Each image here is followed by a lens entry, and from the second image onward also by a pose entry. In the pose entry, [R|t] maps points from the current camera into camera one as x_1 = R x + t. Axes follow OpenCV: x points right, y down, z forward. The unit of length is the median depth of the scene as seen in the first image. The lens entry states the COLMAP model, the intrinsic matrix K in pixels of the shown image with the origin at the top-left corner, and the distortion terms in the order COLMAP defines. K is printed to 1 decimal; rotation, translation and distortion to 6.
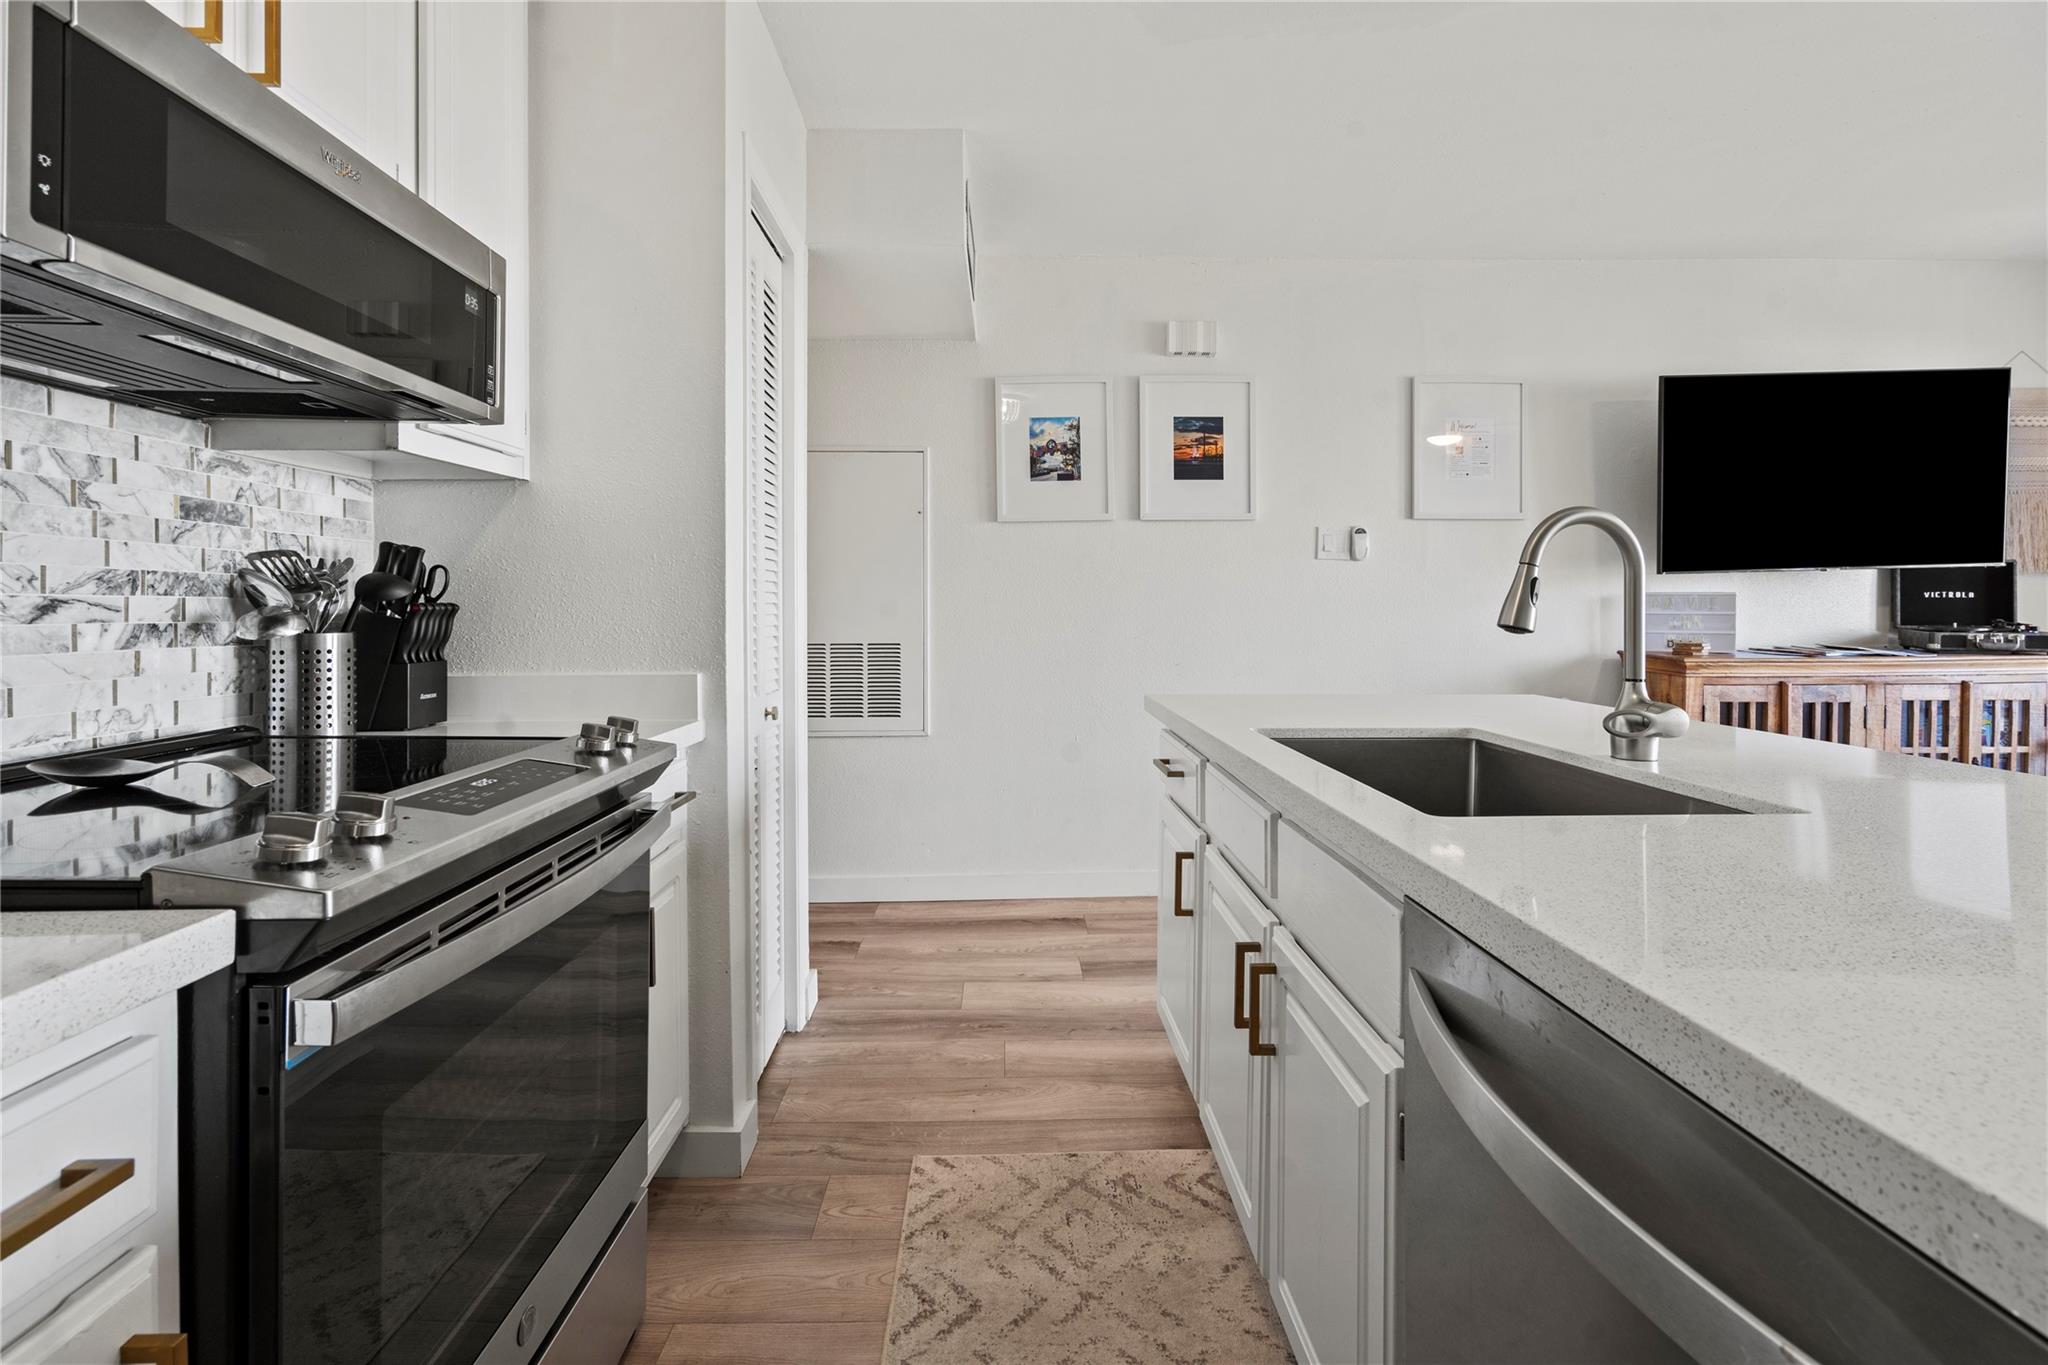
lens RADIAL K [[994.0, 0, 1018.5], [0, 994.0, 599.2], [0, 0, 1]] dist [-0.001254, 0.000089]
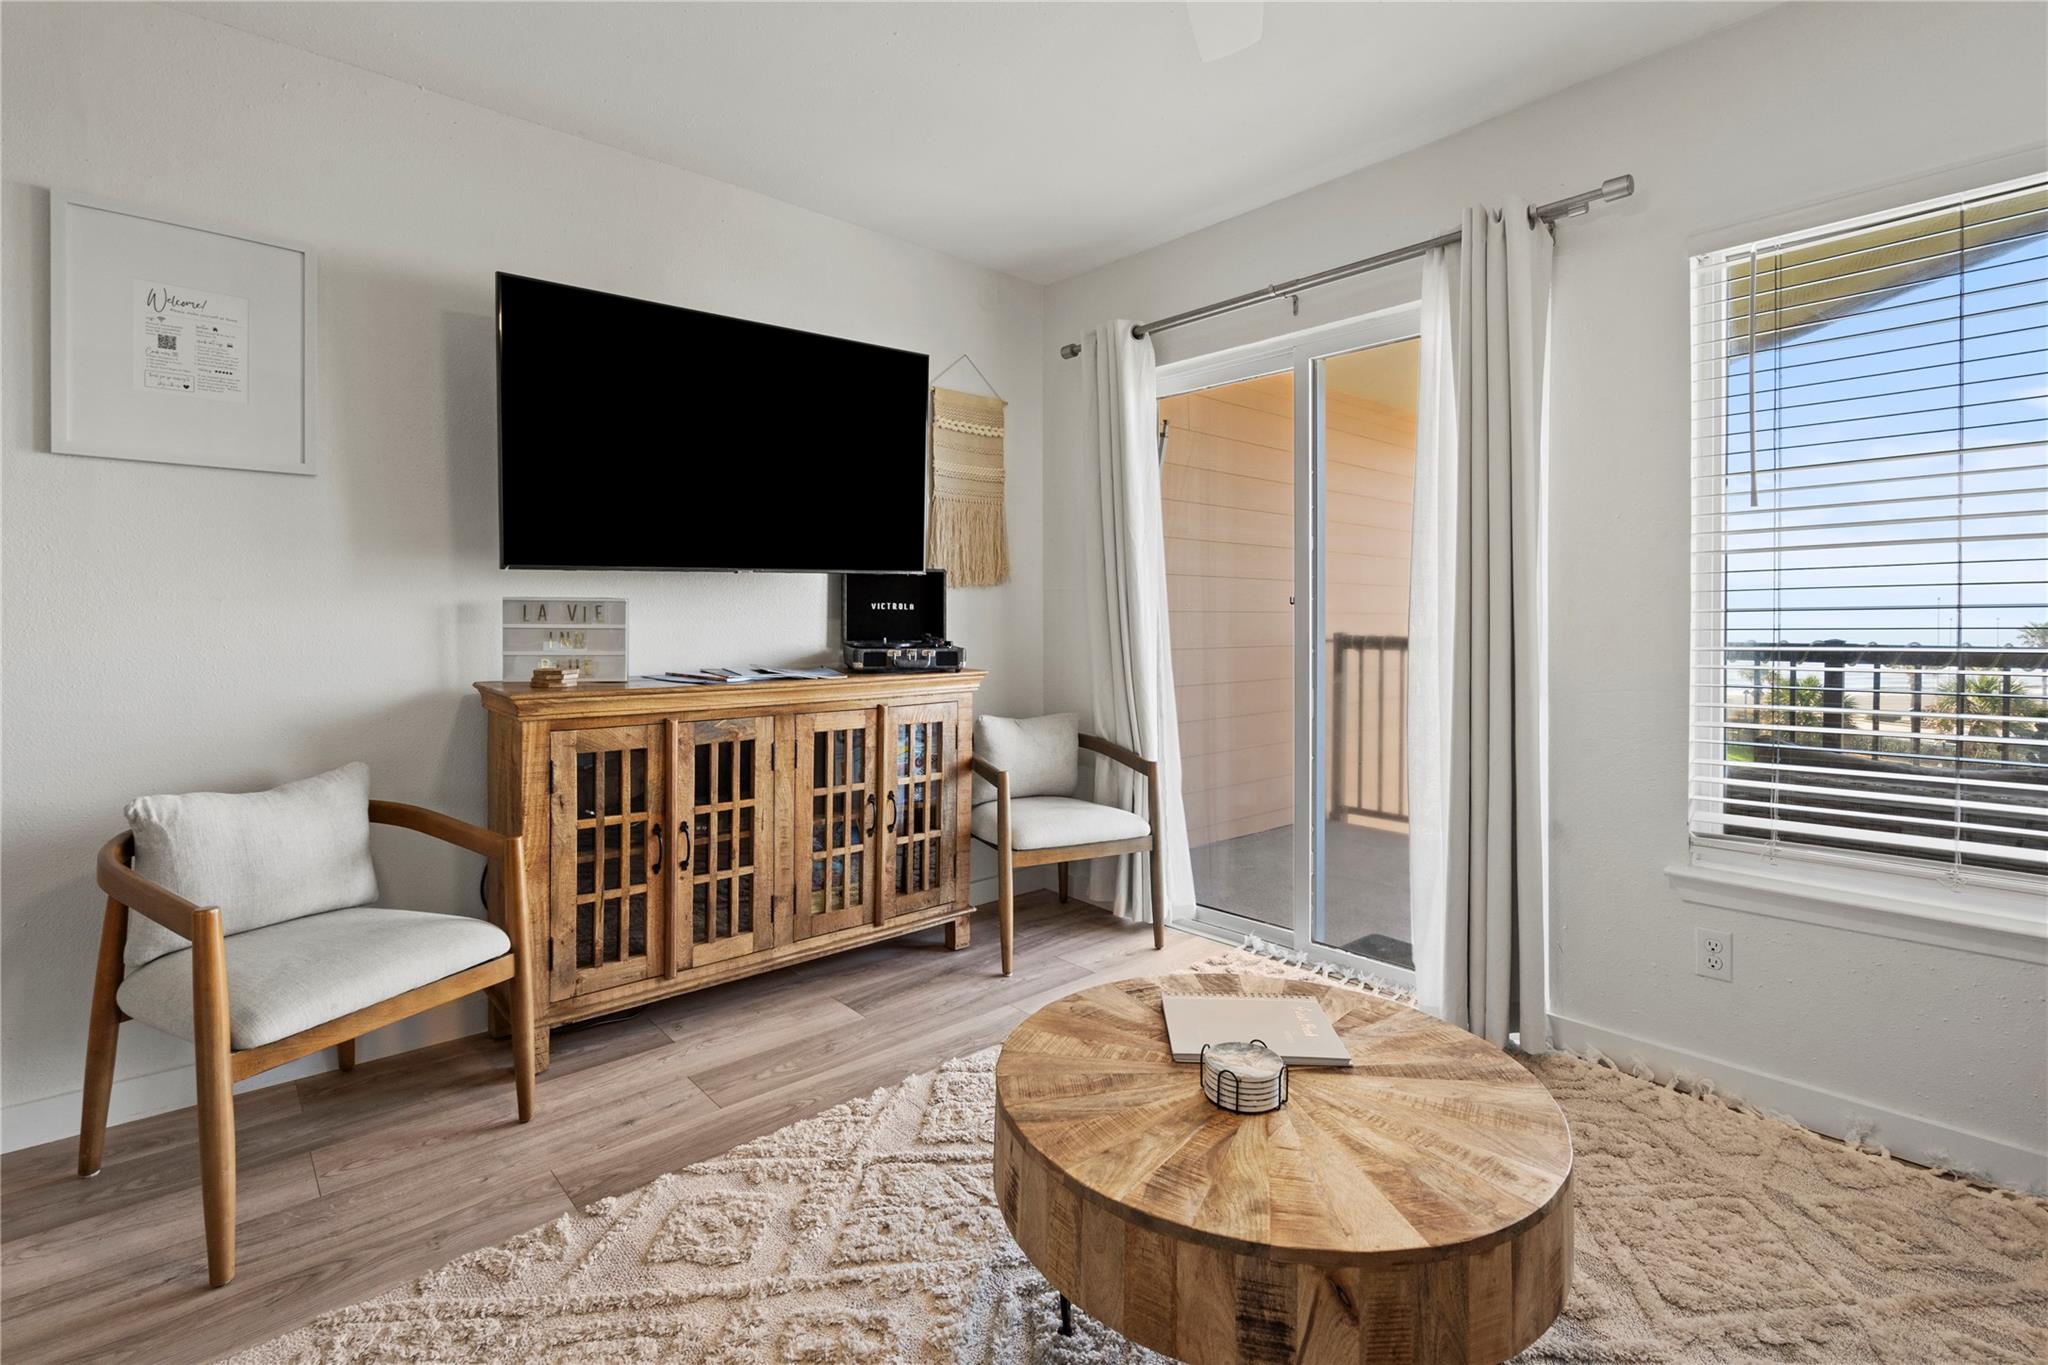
lens RADIAL K [[941.5, 0, 1047.1], [0, 941.5, 624.7], [0, 0, 1]] dist [-0.003062, -0.000115]
pose [[0.749900, 0.001604, 0.661549, 0.513970], [-0.010309, 0.999904, 0.009261, 0.002998], [-0.661470, -0.013764, 0.749845, 0.283999]]
